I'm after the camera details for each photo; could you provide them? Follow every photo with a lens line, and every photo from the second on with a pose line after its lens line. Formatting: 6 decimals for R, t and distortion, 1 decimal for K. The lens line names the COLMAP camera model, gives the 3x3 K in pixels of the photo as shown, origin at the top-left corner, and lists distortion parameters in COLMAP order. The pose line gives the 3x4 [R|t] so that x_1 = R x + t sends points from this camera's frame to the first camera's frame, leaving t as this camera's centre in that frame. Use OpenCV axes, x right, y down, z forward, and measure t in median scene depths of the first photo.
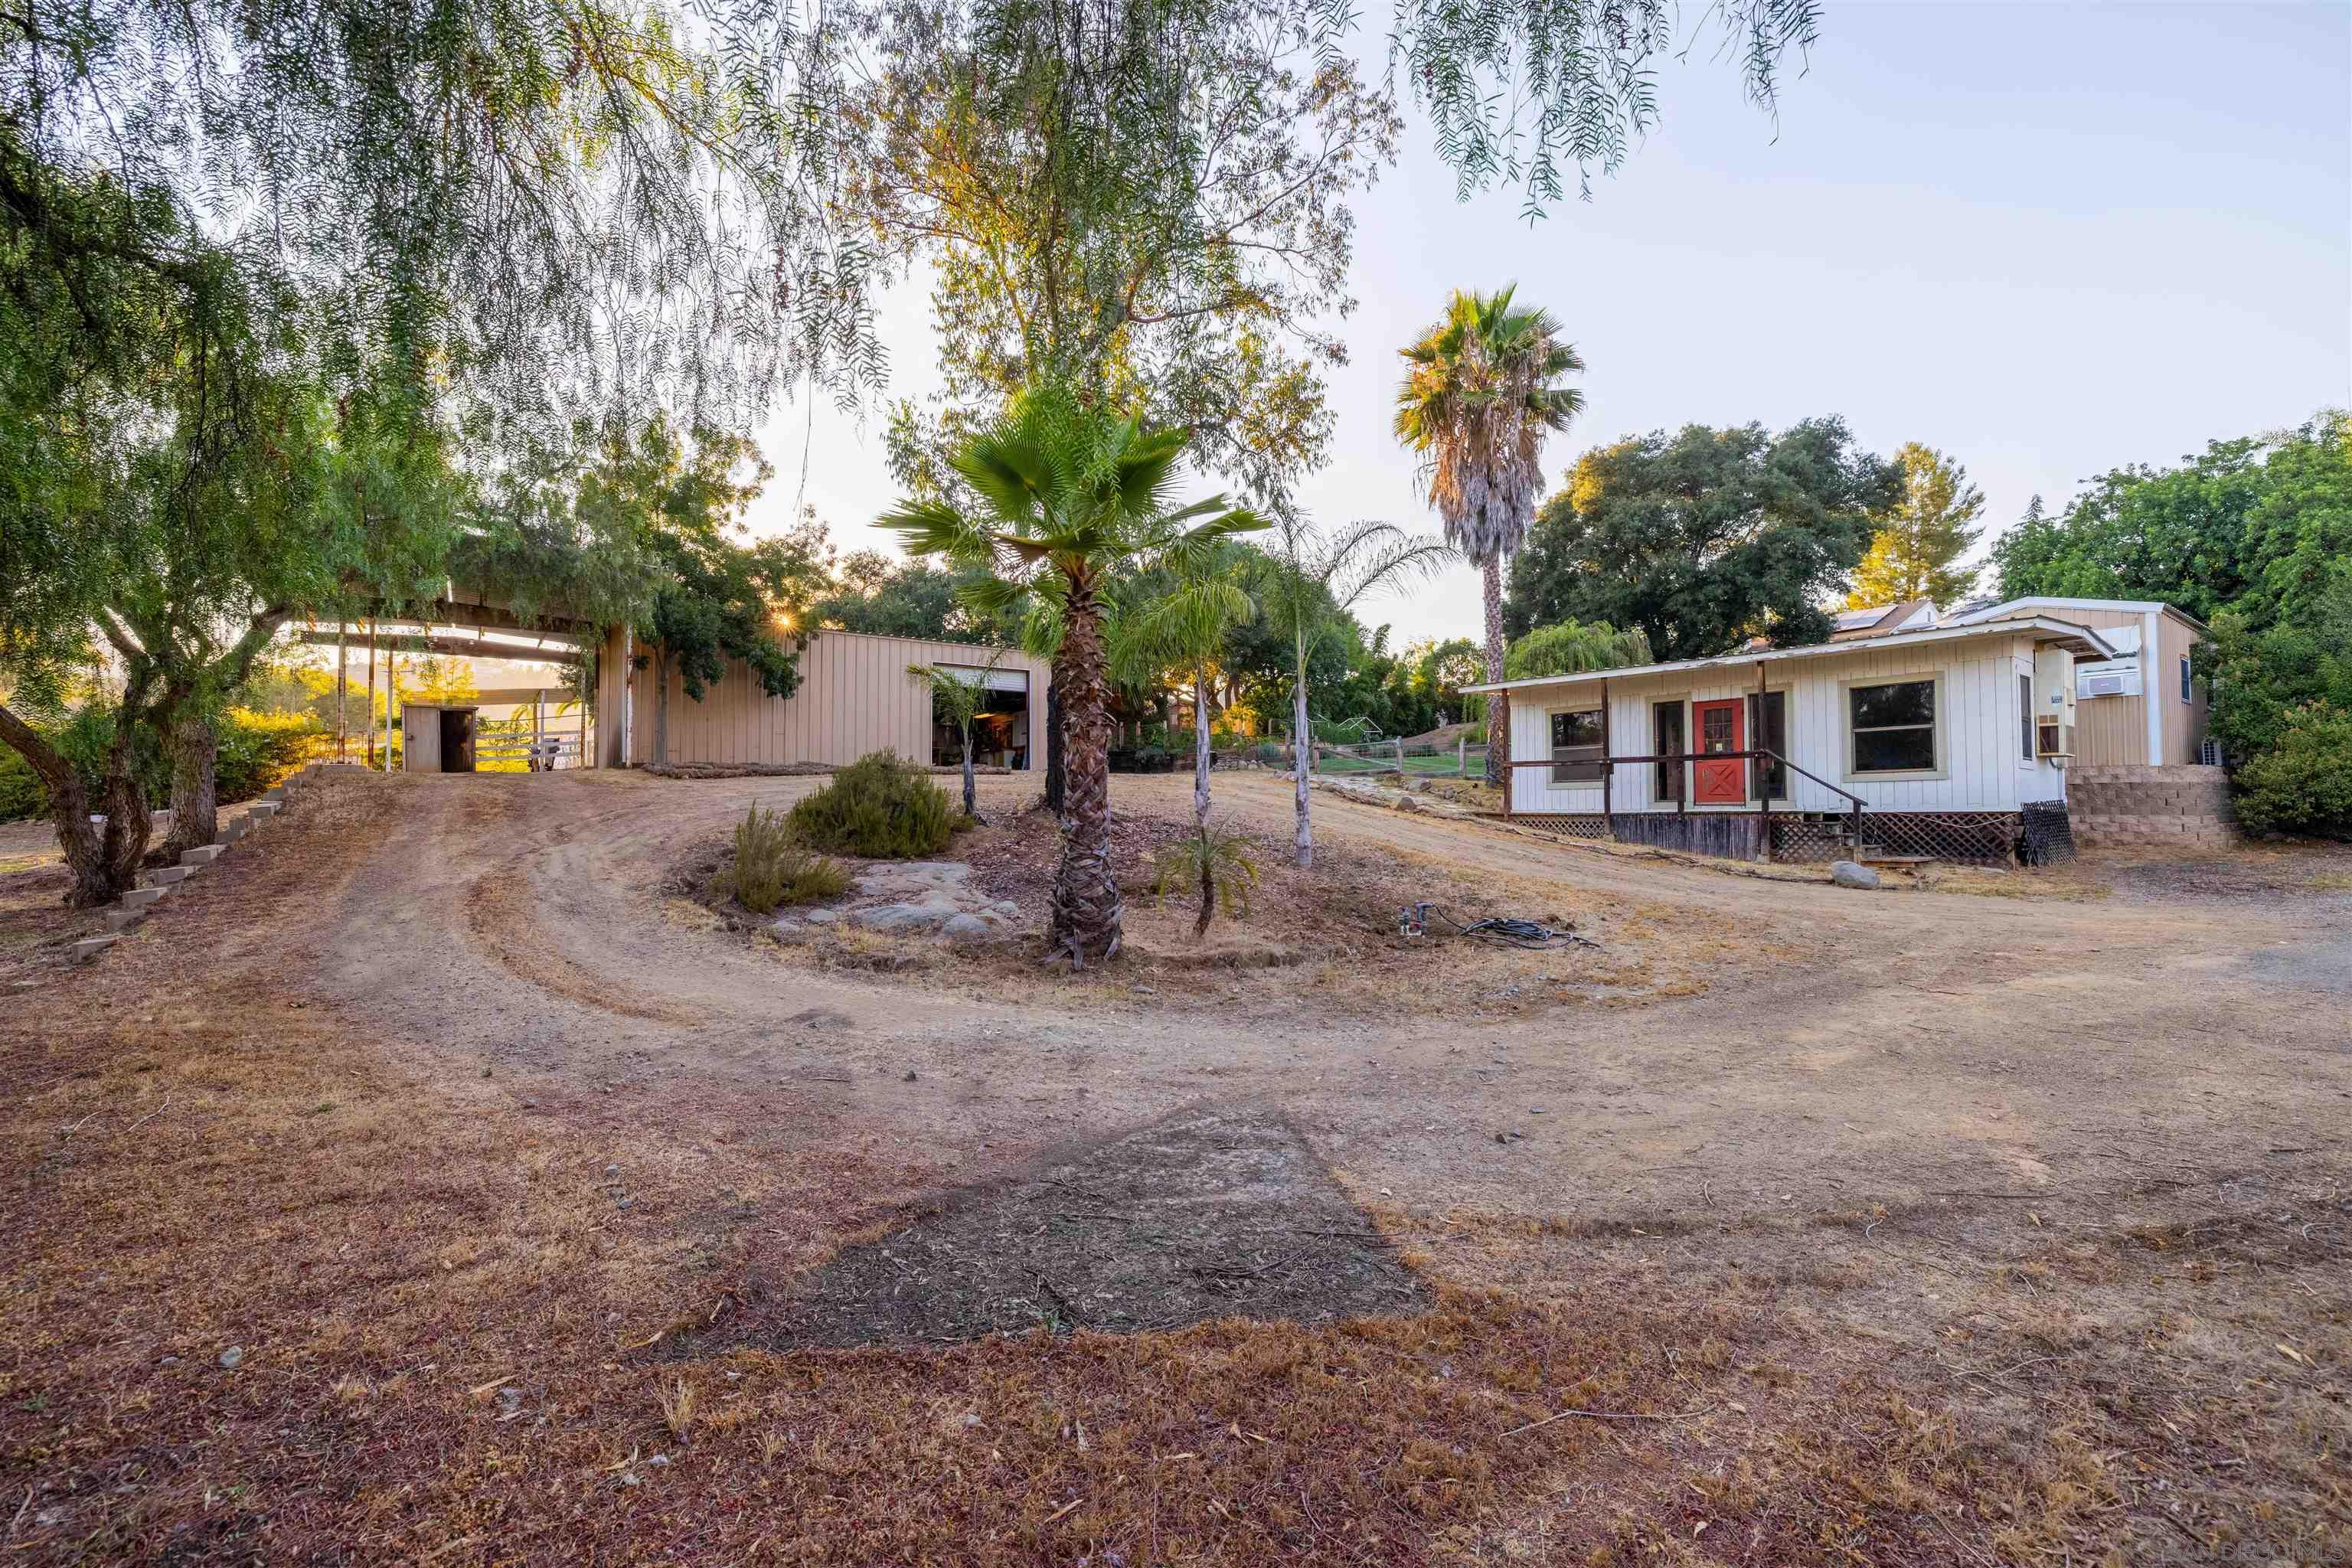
lens RADIAL K [[979.2, 0, 1170.7], [0, 979.2, 780.9], [0, 0, 1]] dist [0.001760, 0.000361]
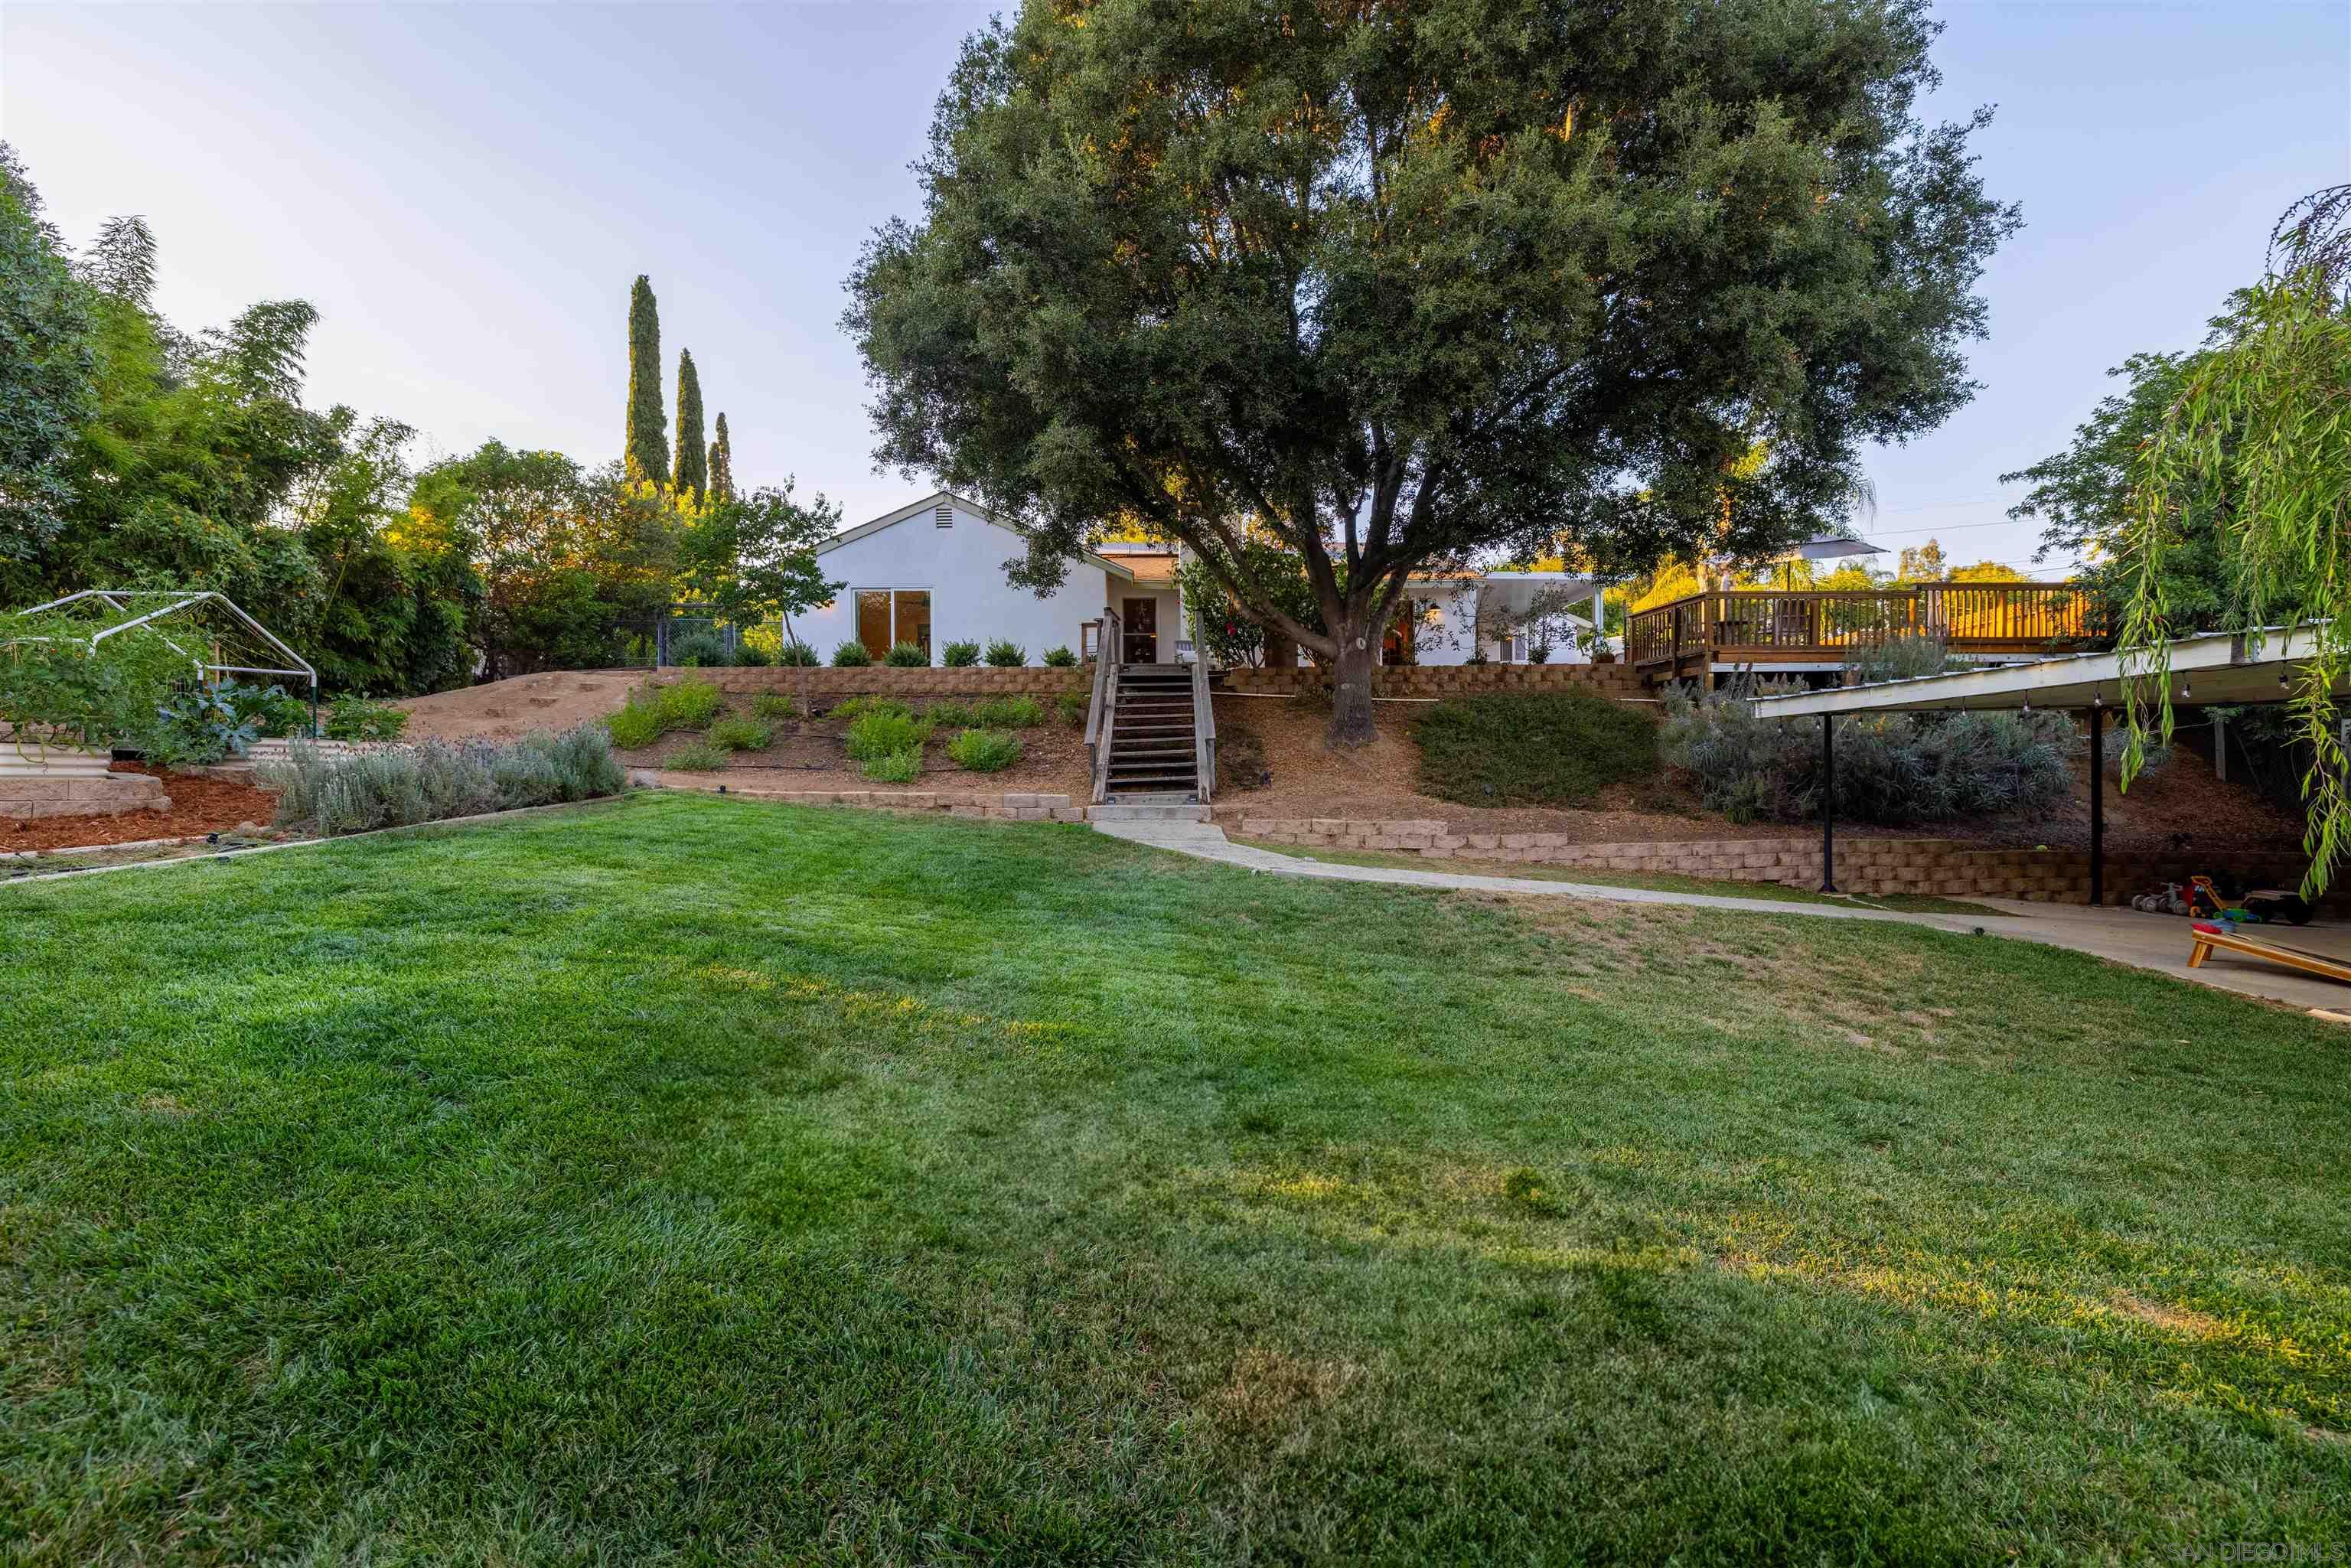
lens RADIAL K [[978.8, 0, 1170.2], [0, 978.8, 780.9], [0, 0, 1]] dist [0.001760, 0.000361]
pose [[0.538278, 0.007358, 0.842735, 0.118420], [-0.028017, 0.999565, 0.009168, -0.030022], [-0.842301, -0.028546, 0.538251, 0.629834]]
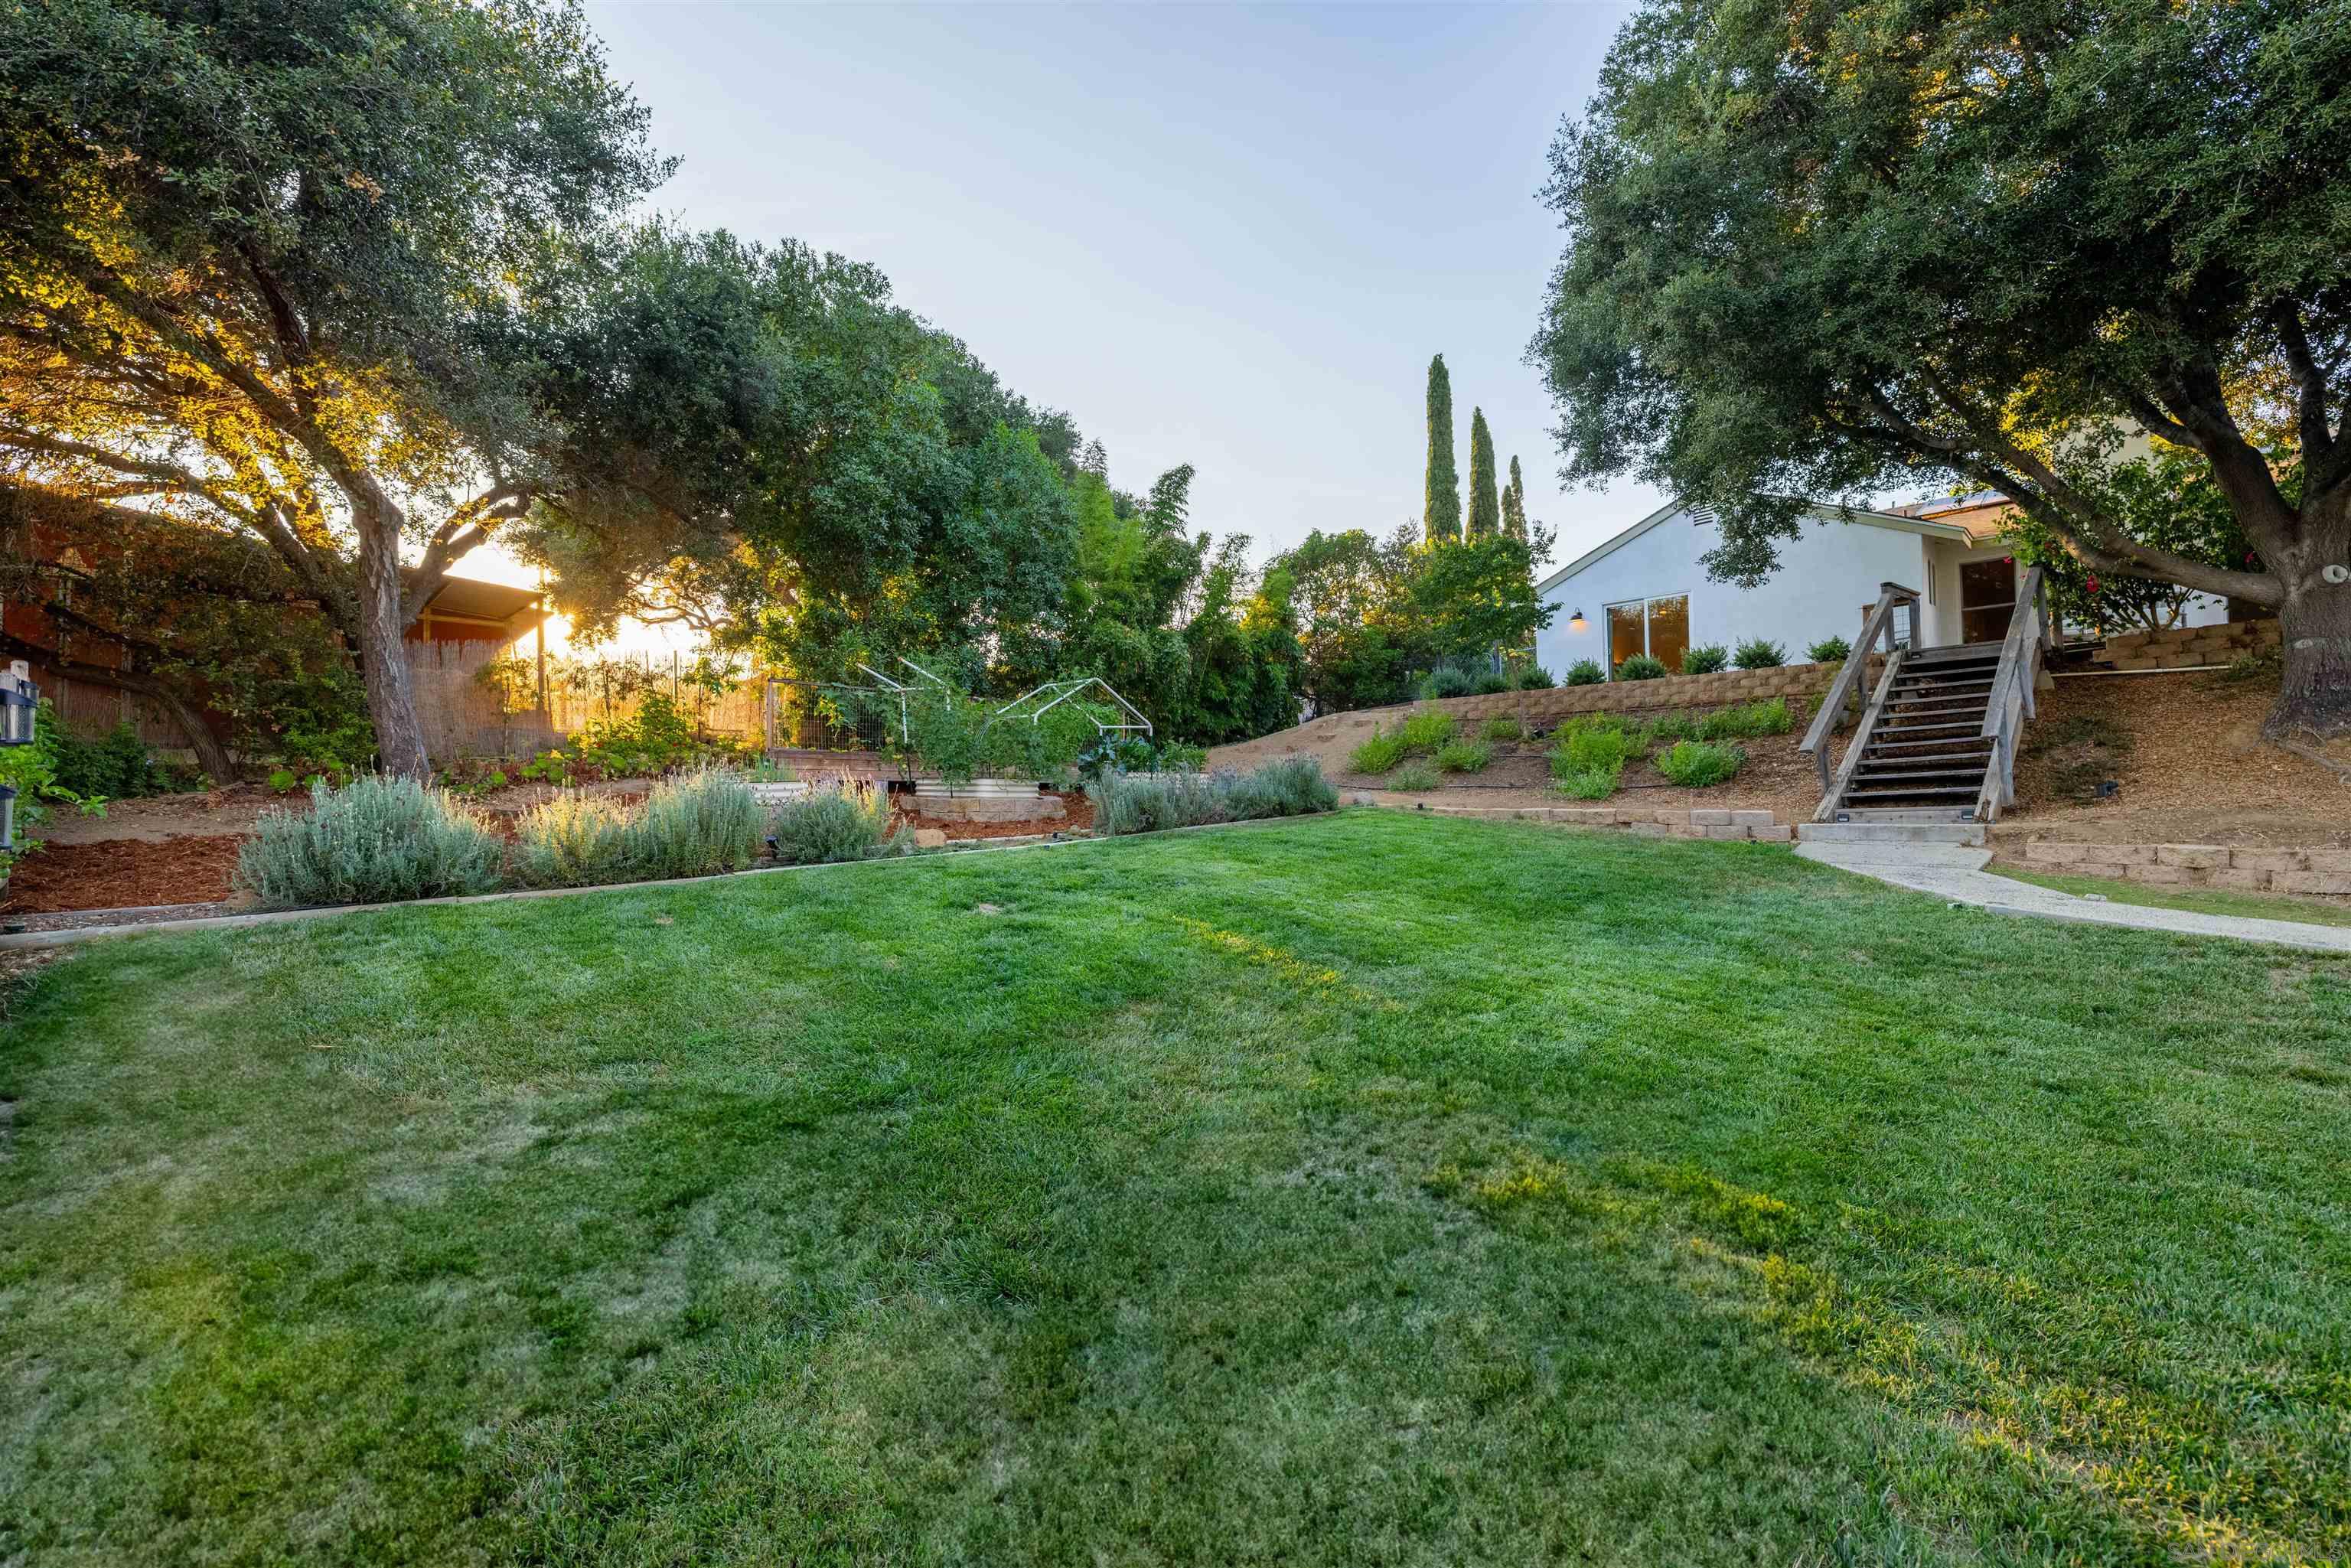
lens RADIAL K [[978.8, 0, 1170.2], [0, 978.8, 780.9], [0, 0, 1]] dist [0.001760, 0.000361]
pose [[0.979529, 0.006772, 0.201190, 0.135913], [-0.006564, 0.999977, -0.001700, -0.029095], [-0.201197, 0.000345, 0.979551, 0.607965]]
